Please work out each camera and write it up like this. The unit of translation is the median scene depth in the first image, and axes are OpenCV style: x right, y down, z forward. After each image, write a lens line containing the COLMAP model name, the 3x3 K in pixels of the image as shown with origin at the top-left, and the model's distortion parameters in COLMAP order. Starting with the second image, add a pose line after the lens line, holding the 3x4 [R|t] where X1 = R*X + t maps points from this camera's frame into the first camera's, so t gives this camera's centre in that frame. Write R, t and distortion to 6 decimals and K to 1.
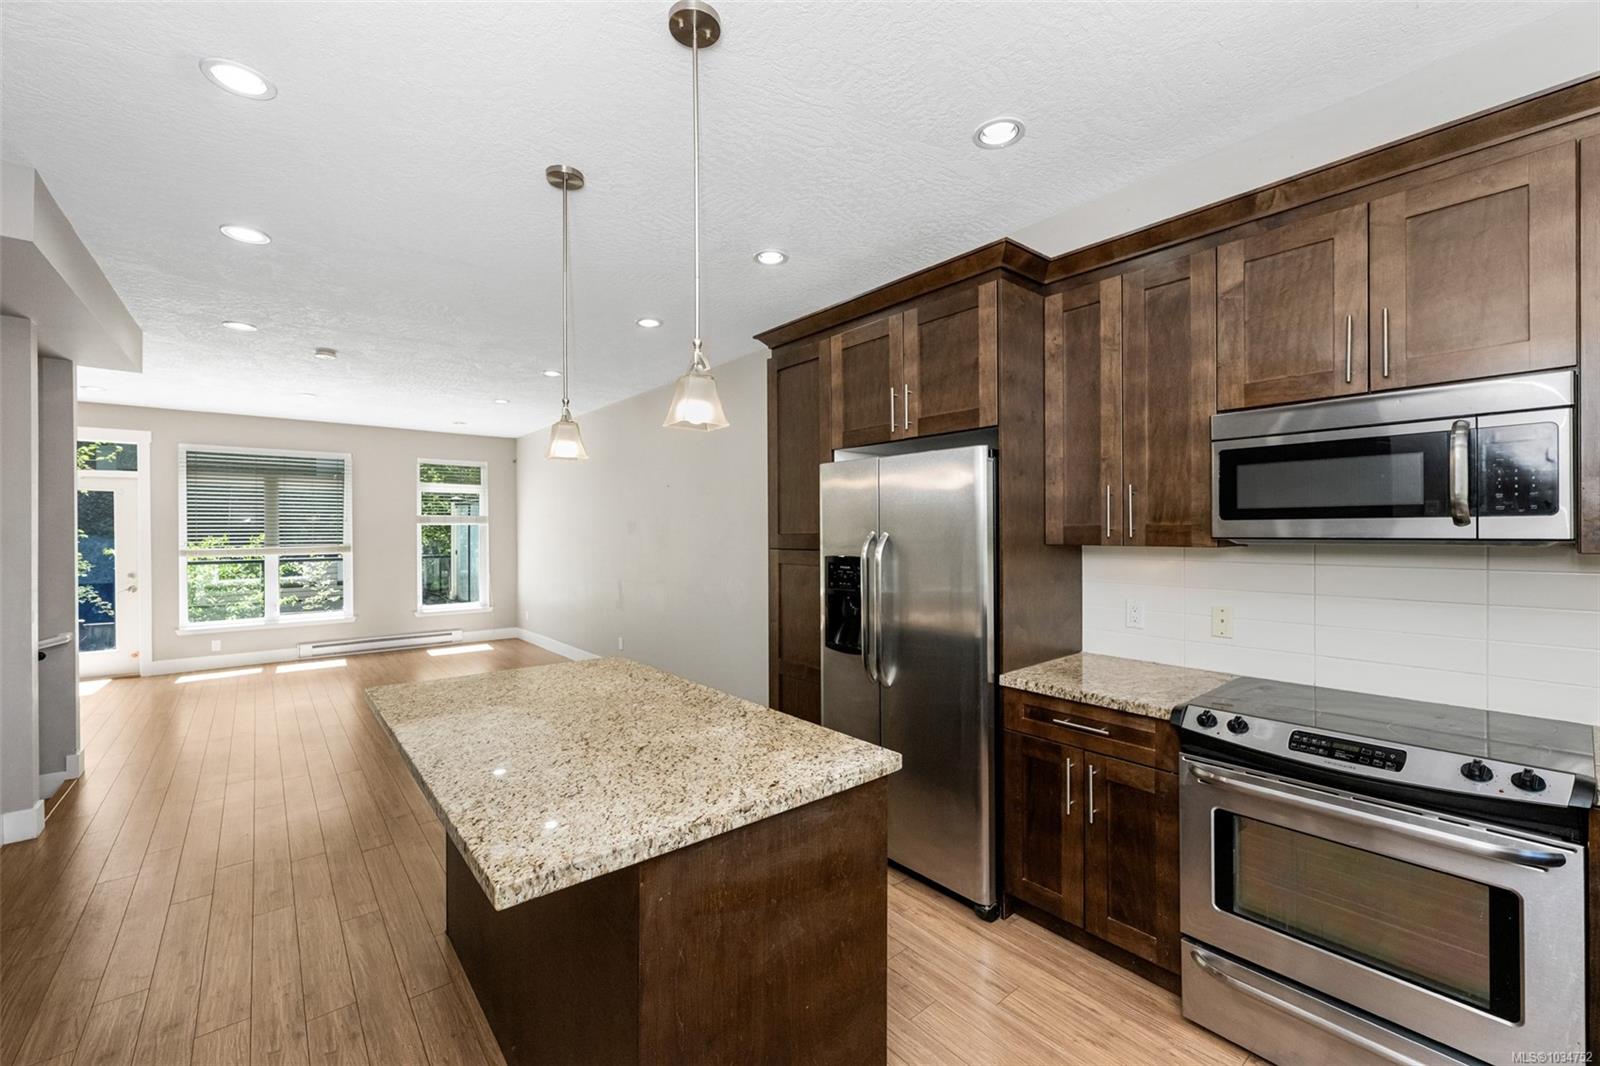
lens RADIAL K [[640.7, 0, 800.0], [0, 640.7, 533.0], [0, 0, 1]] dist [-0.000163, -0.000016]
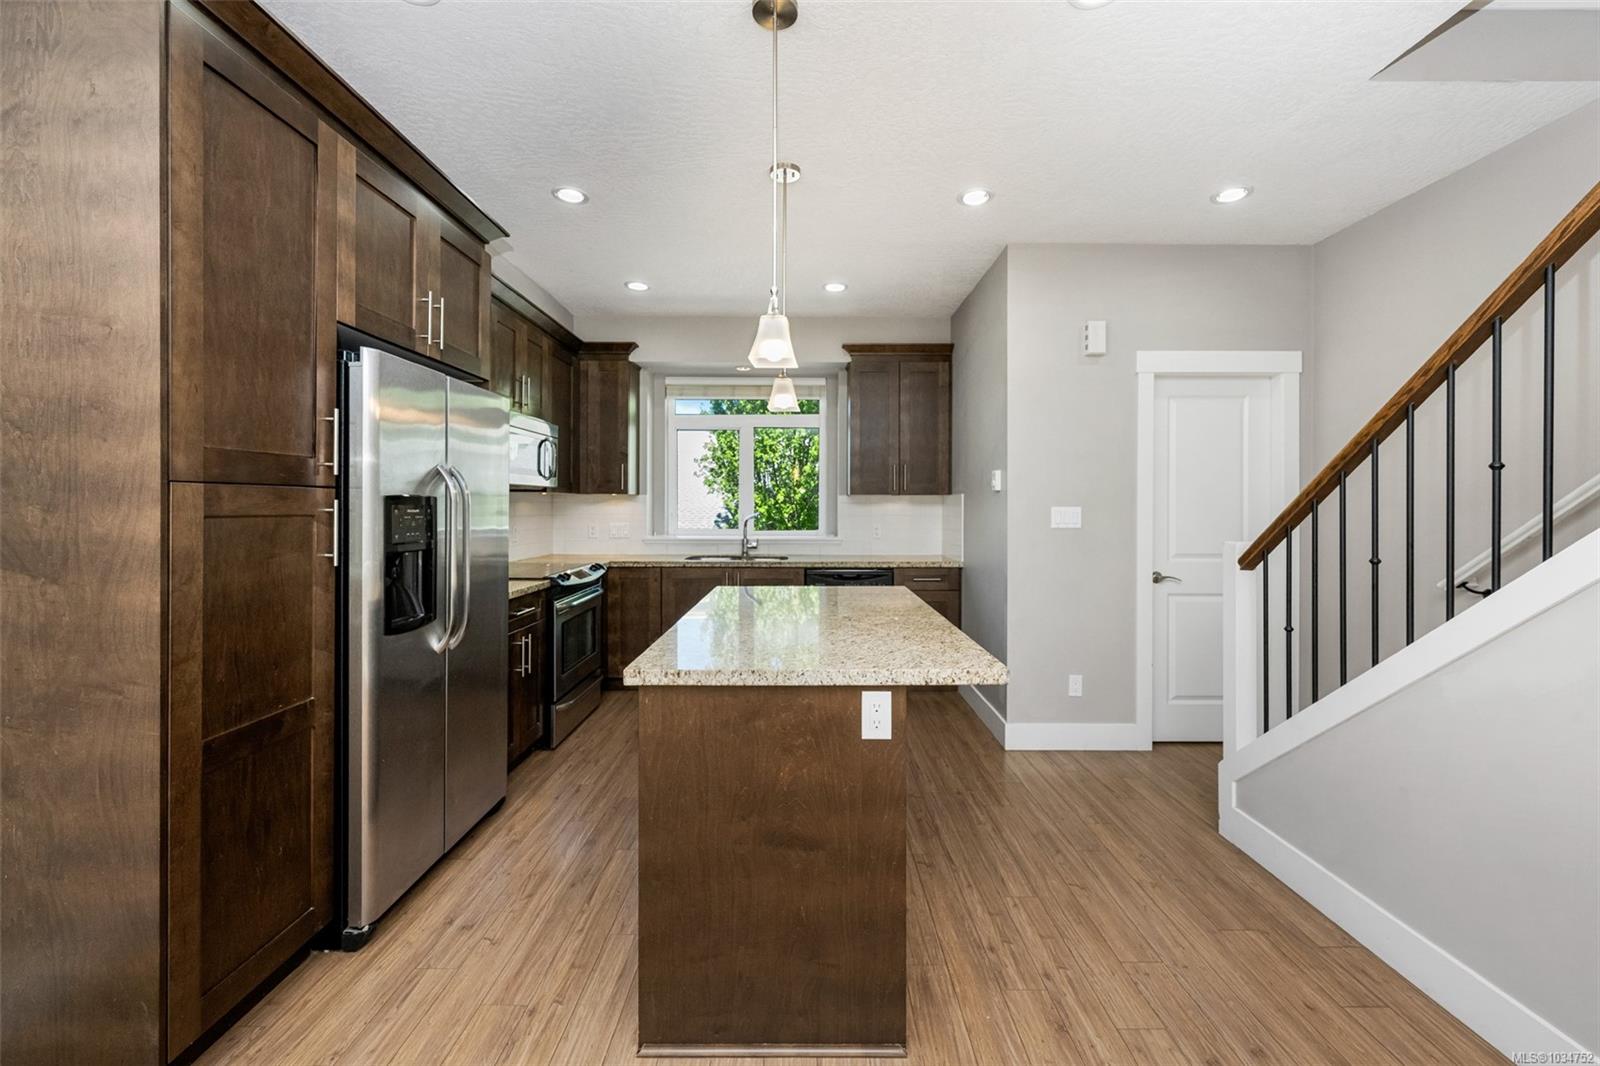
lens RADIAL K [[640.7, 0, 800.0], [0, 640.7, 533.0], [0, 0, 1]] dist [-0.000163, -0.000016]
pose [[-0.765544, -0.015698, 0.643192, -0.838261], [0.010260, 0.999277, 0.036601, 0.065476], [-0.643302, 0.034618, -0.764830, 1.471608]]
